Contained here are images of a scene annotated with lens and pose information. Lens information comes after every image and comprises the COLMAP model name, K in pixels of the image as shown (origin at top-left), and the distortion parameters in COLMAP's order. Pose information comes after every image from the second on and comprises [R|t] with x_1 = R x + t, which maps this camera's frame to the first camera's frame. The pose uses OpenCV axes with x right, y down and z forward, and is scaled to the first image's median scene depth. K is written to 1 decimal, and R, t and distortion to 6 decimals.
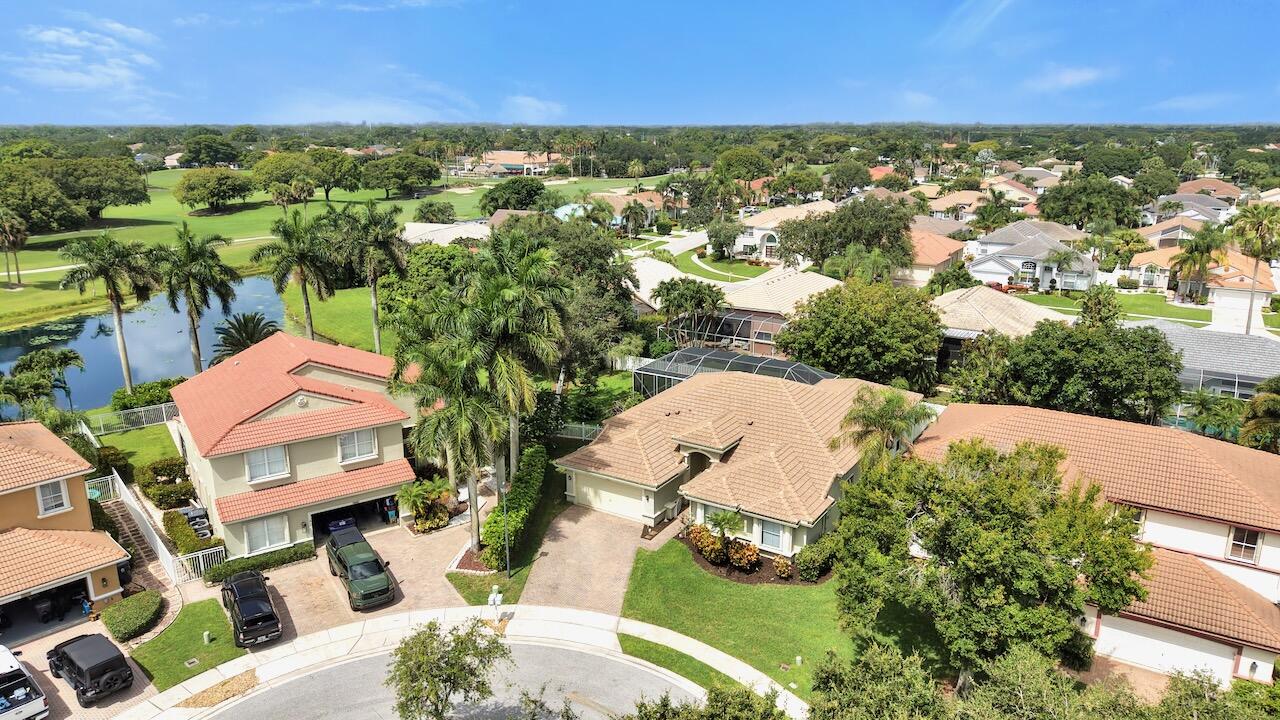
lens RADIAL K [[862.1, 0, 640.0], [0, 862.1, 360.0], [0, 0, 1]] dist [0.043714, -0.044050]
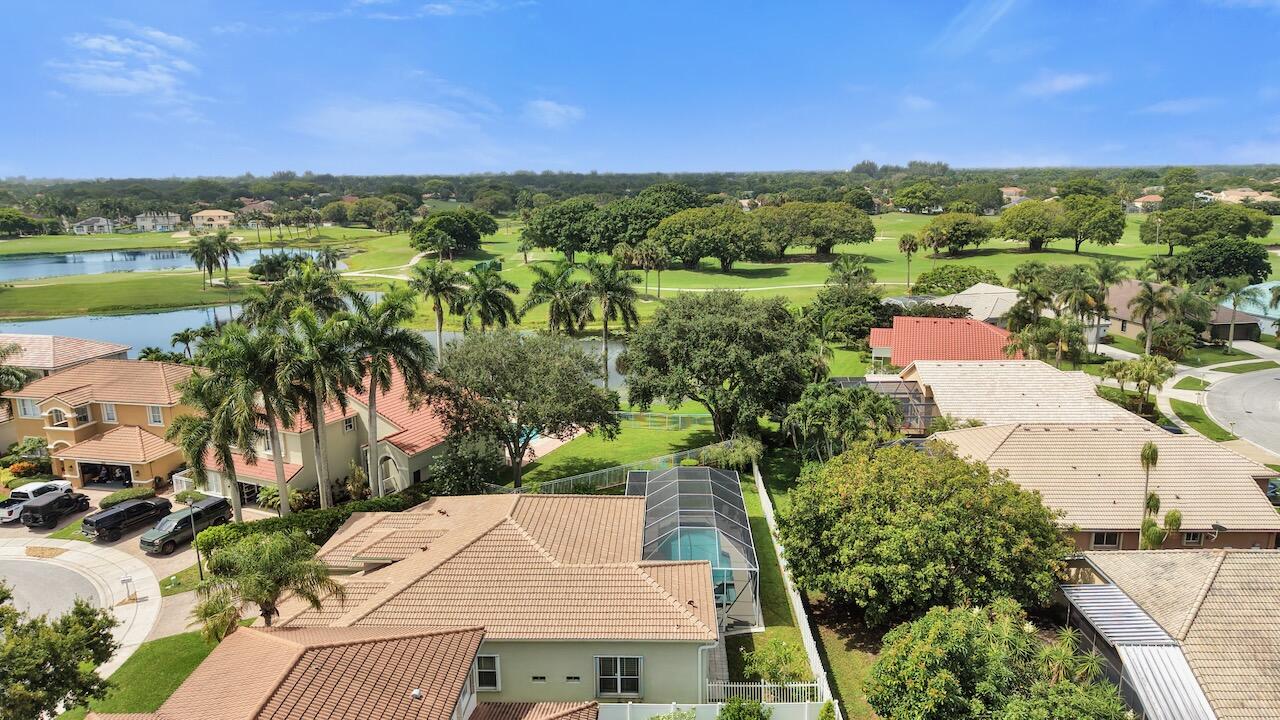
lens RADIAL K [[852.8, 0, 640.0], [0, 852.8, 360.0], [0, 0, 1]] dist [0.055501, -0.070415]
pose [[0.502855, 0.182854, -0.844808, 0.995311], [-0.217634, 0.972665, 0.080986, -0.240617], [0.836524, 0.143135, 0.528905, 0.775841]]
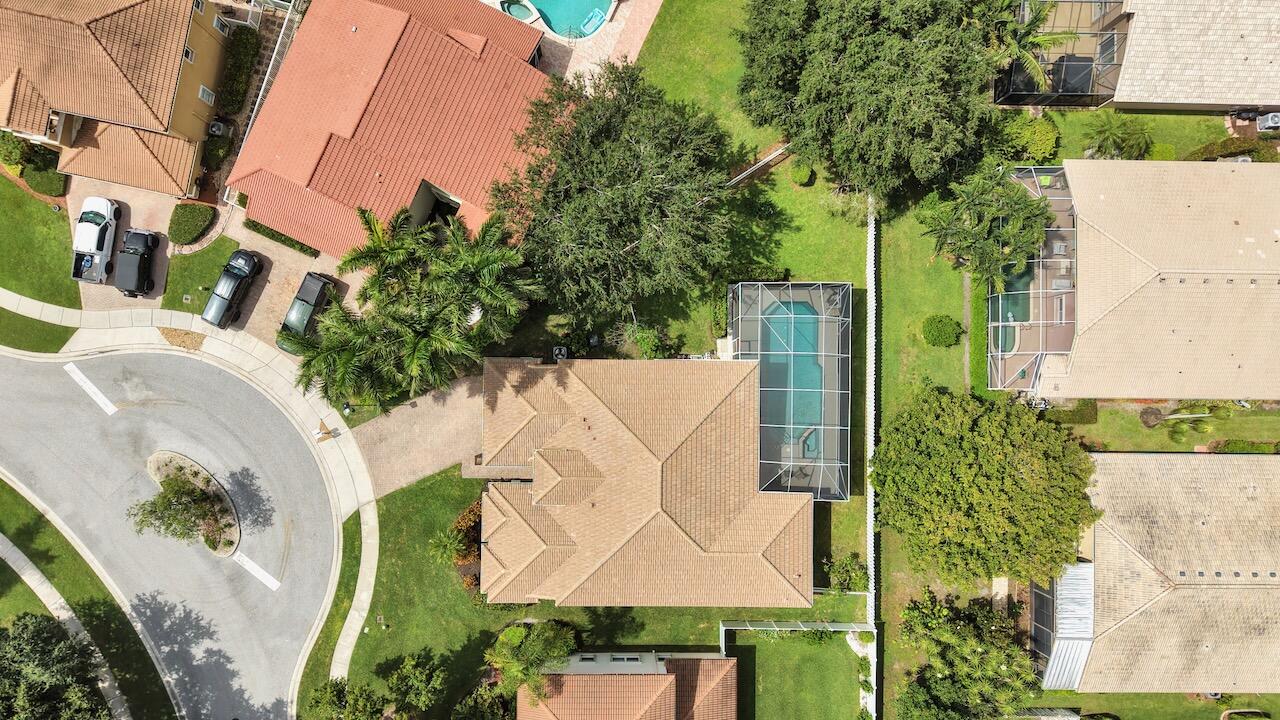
lens RADIAL K [[862.1, 0, 640.0], [0, 862.1, 360.0], [0, 0, 1]] dist [0.043714, -0.044050]
pose [[0.523439, 0.852029, 0.007685, -0.000695], [-0.249398, 0.144579, 0.957548, -1.071375], [0.814747, -0.503134, 0.288172, 0.917145]]
